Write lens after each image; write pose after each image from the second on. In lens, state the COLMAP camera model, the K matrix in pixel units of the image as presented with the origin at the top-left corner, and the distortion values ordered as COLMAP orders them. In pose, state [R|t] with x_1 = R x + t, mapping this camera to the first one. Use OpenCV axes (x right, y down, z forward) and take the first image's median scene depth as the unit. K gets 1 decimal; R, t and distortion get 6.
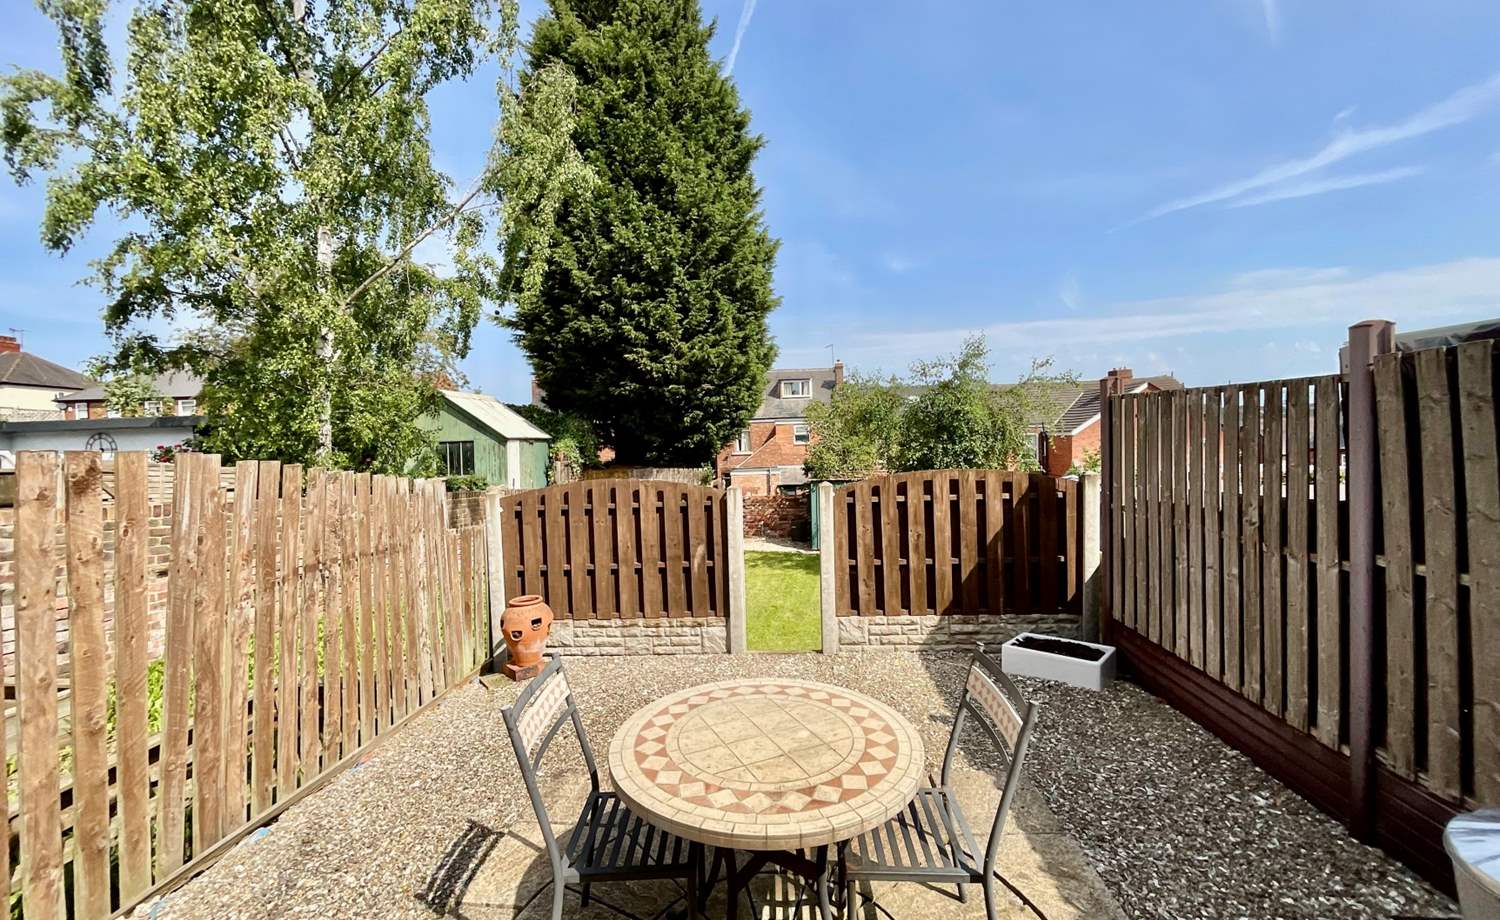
lens RADIAL K [[603.3, 0, 741.7], [0, 603.3, 458.7], [0, 0, 1]] dist [-0.000814, 0.000179]
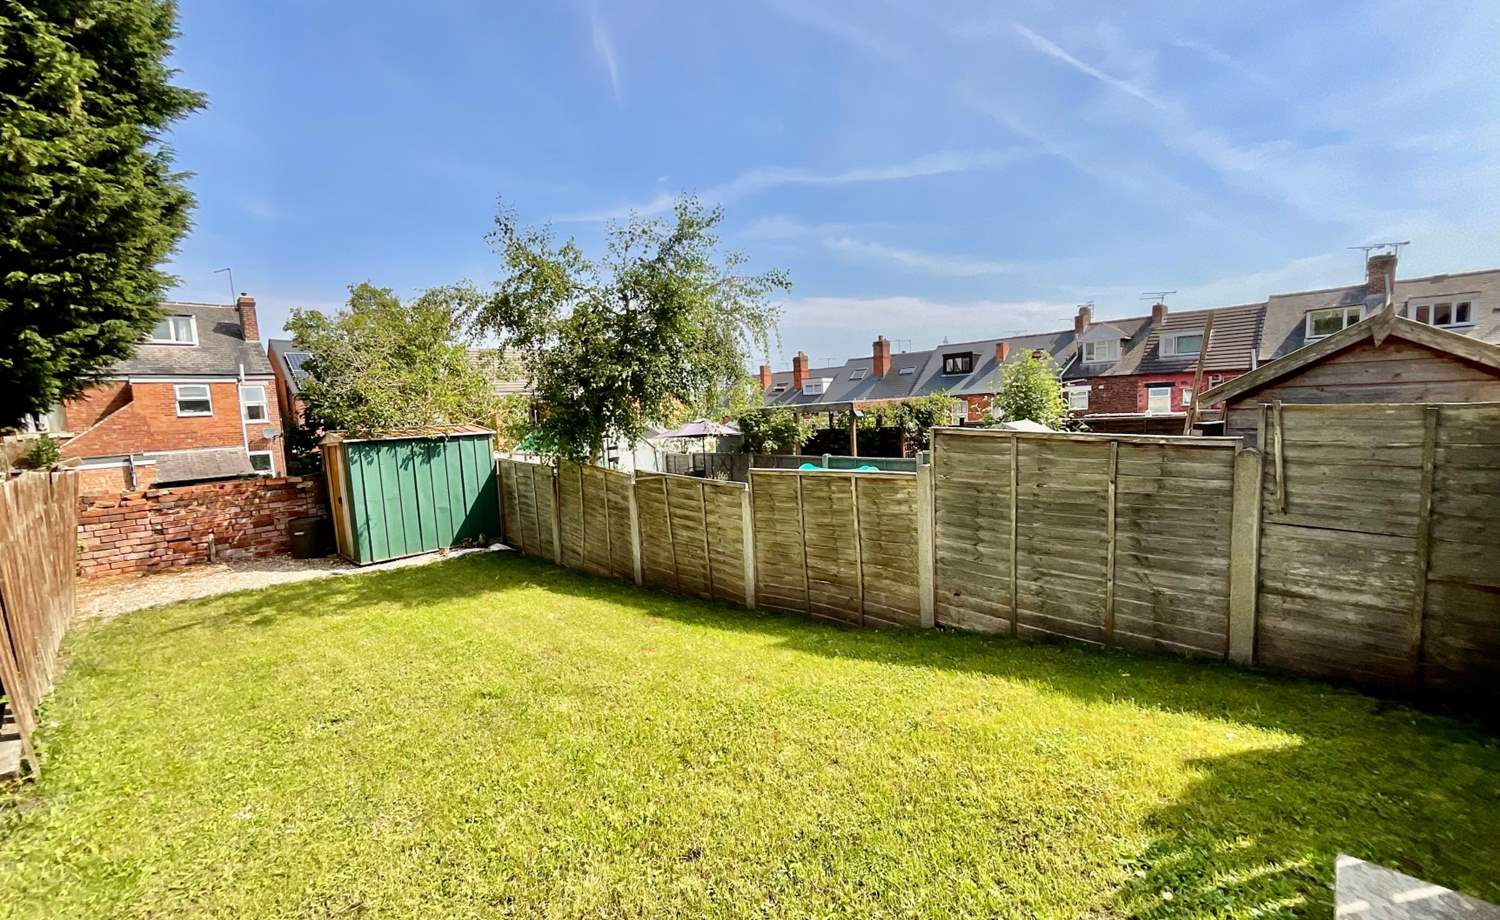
lens RADIAL K [[603.3, 0, 741.7], [0, 603.3, 458.7], [0, 0, 1]] dist [-0.000814, 0.000179]
pose [[0.620016, -0.071500, 0.781325, -0.068201], [0.052592, 0.997387, 0.049538, 0.031728], [-0.782825, 0.010377, 0.622156, 0.274729]]
